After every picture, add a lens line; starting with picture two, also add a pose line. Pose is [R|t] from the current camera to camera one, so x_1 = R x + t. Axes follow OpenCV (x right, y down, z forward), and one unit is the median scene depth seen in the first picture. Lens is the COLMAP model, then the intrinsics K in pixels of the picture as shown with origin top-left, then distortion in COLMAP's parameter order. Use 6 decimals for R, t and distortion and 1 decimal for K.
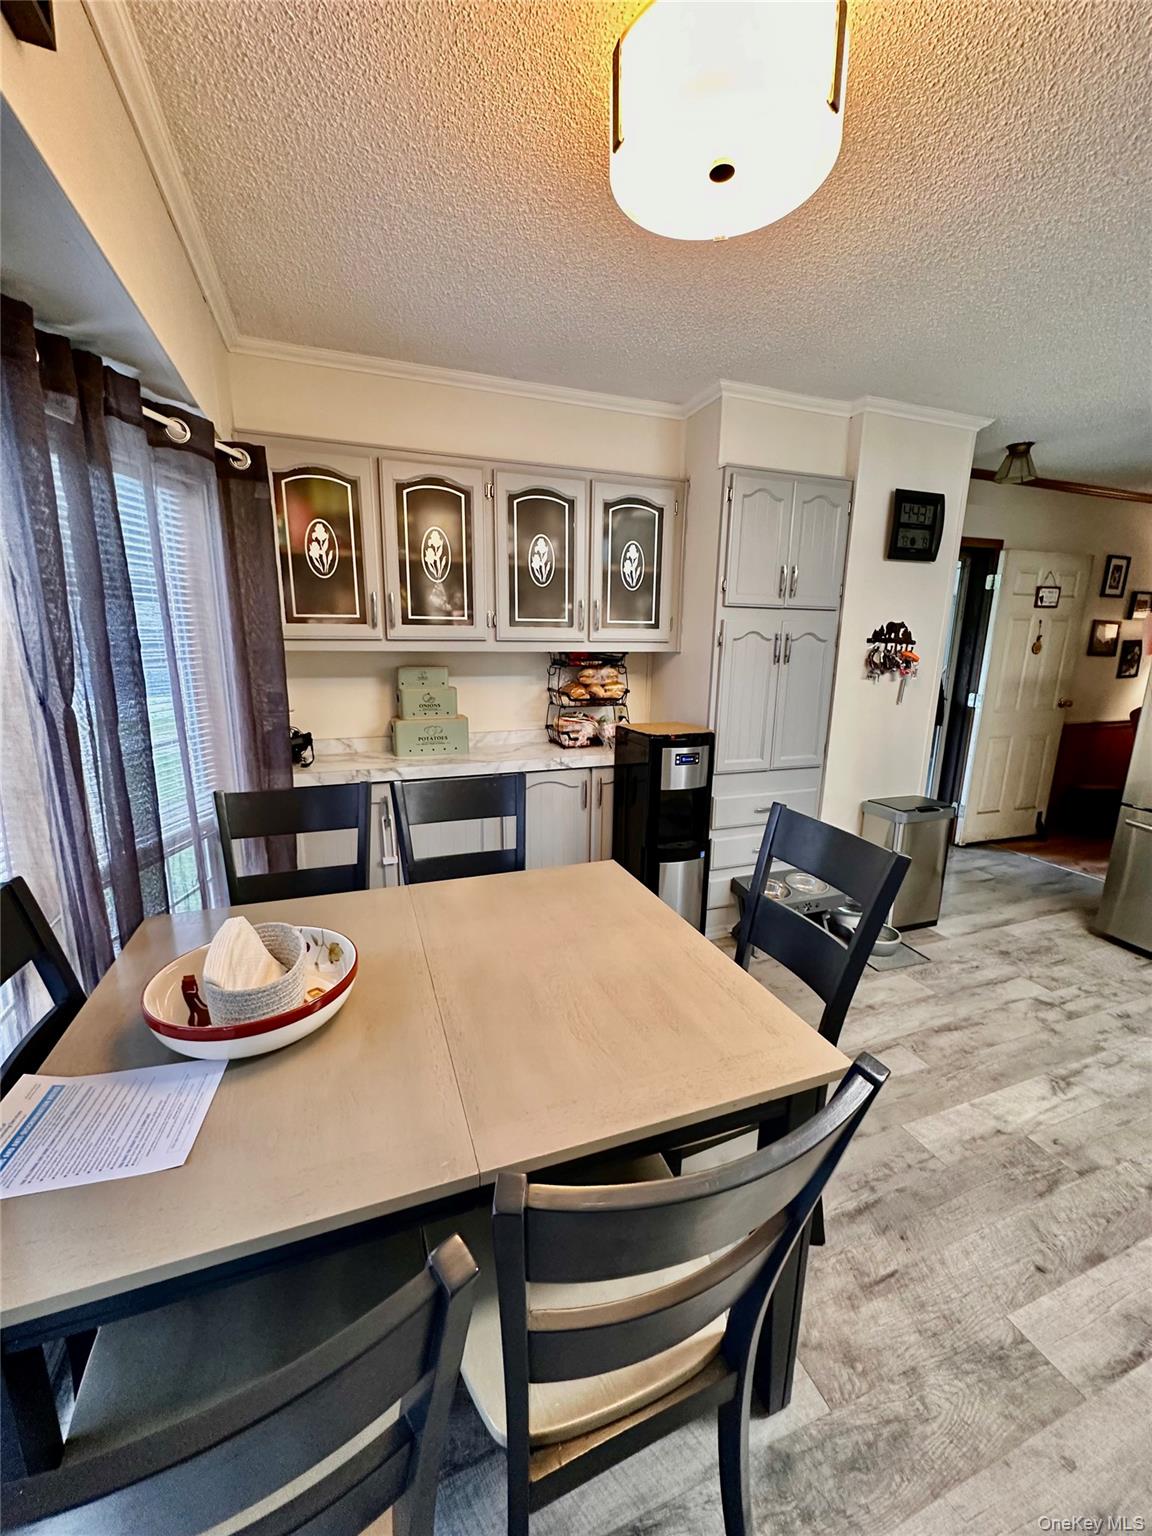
lens RADIAL K [[611.5, 0, 576.0], [0, 611.5, 765.6], [0, 0, 1]] dist [-0.005145, 0.000994]
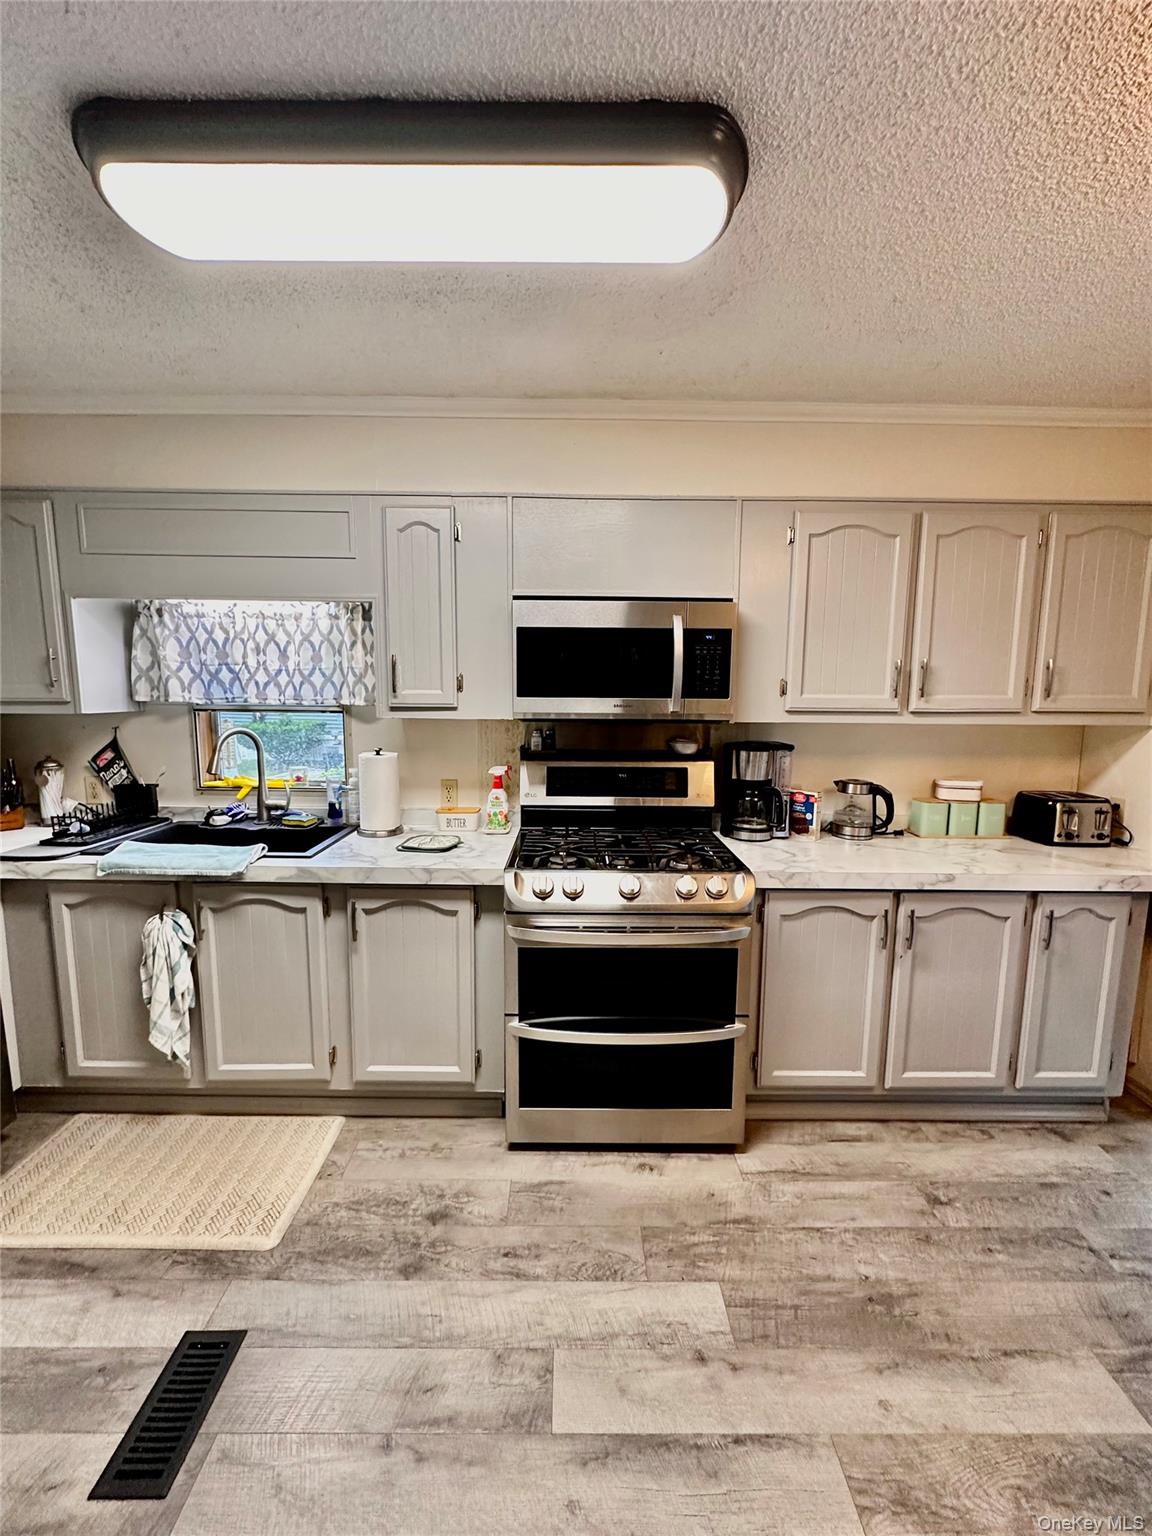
lens RADIAL K [[611.5, 0, 573.0], [0, 611.5, 765.9], [0, 0, 1]] dist [-0.005145, 0.000994]
pose [[-0.937925, -0.061988, 0.341253, 0.413138], [0.054044, 0.945762, 0.320335, -0.165236], [-0.342602, 0.318893, -0.883703, 0.727047]]
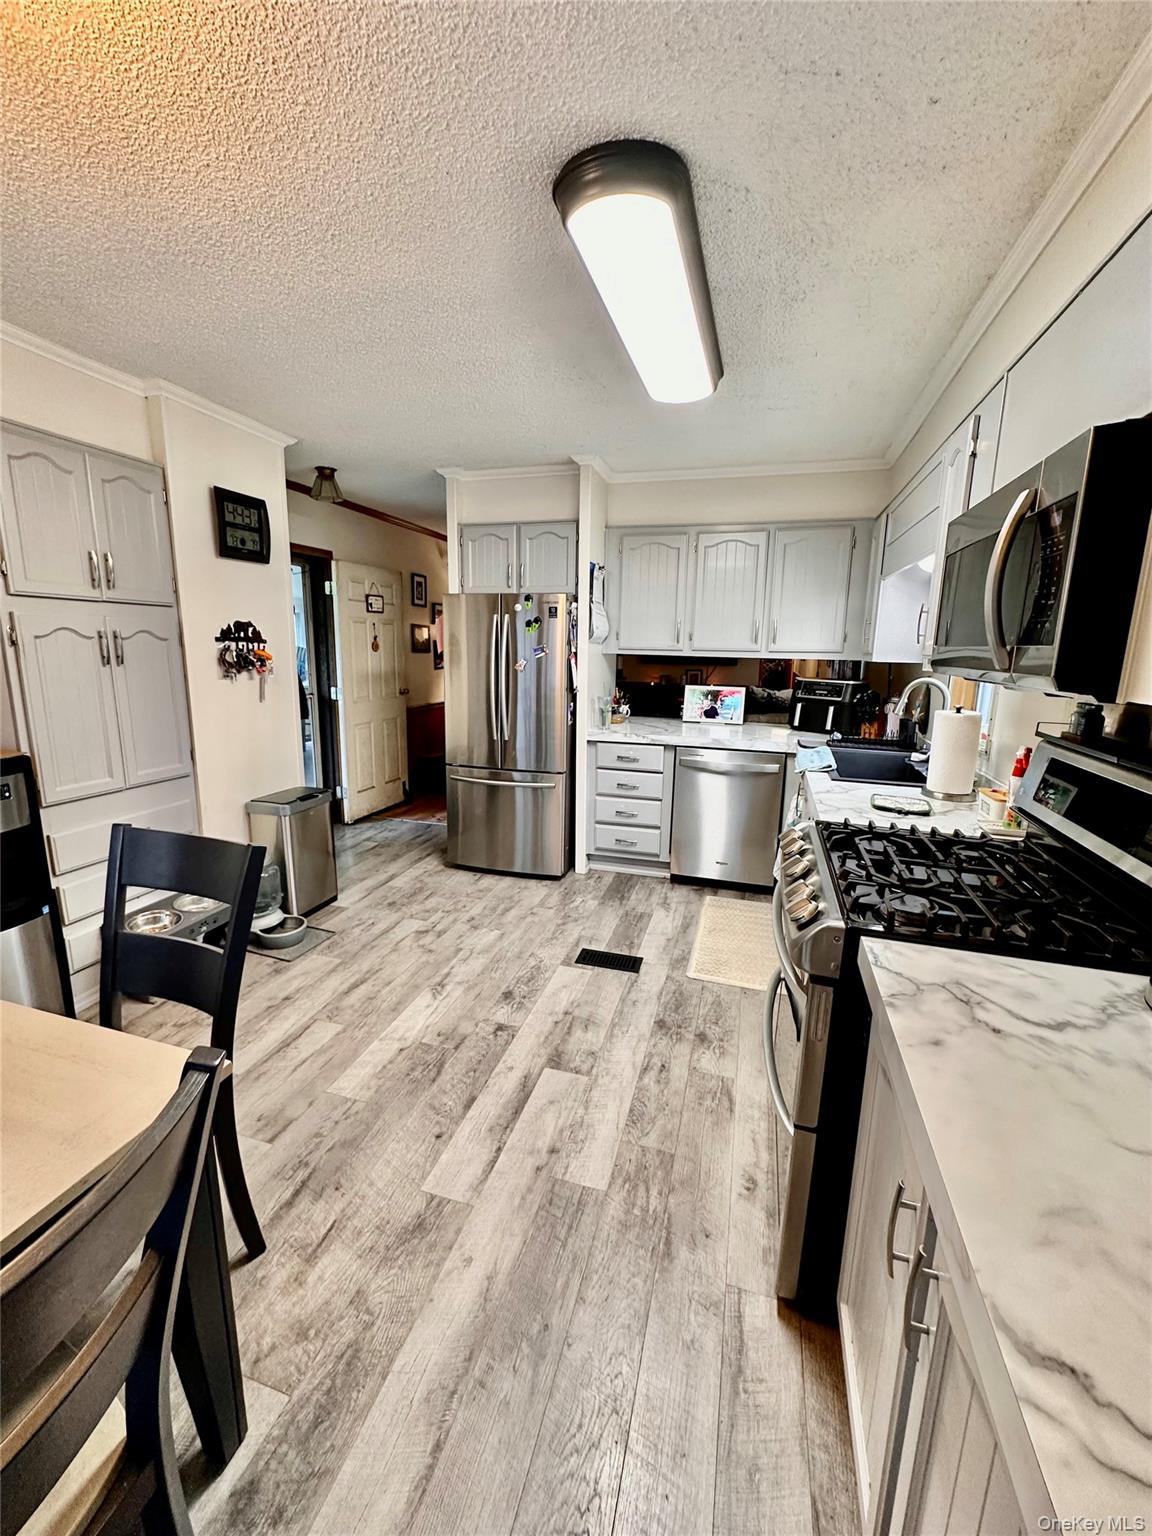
lens RADIAL K [[611.5, 0, 574.7], [0, 611.5, 765.9], [0, 0, 1]] dist [-0.005145, 0.000994]
pose [[0.602857, -0.156358, 0.782378, 0.031671], [0.155900, 0.984792, 0.076682, 0.008464], [-0.782469, 0.075744, 0.618065, -0.033012]]
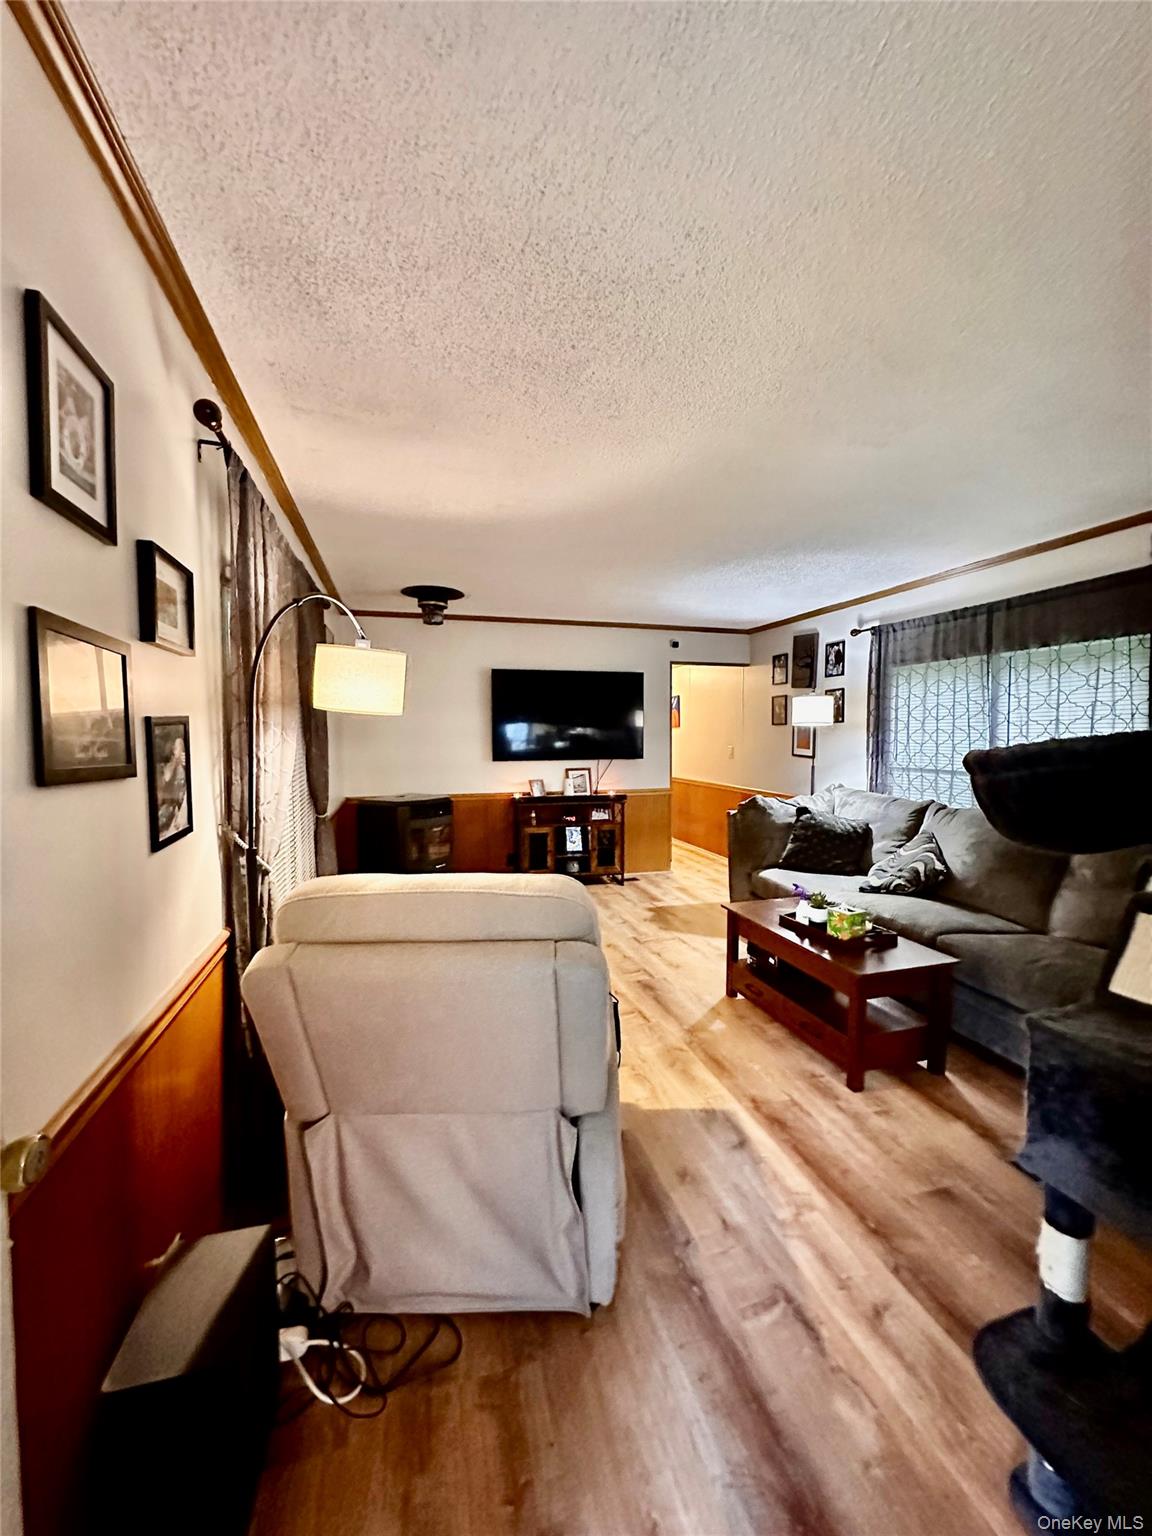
lens RADIAL K [[611.5, 0, 573.1], [0, 611.5, 767.4], [0, 0, 1]] dist [-0.005145, 0.000994]
pose [[0.080931, -0.068576, 0.994358, 1.040910], [0.212106, 0.975964, 0.050044, -0.255308], [-0.973890, 0.206859, 0.093531, 1.283675]]
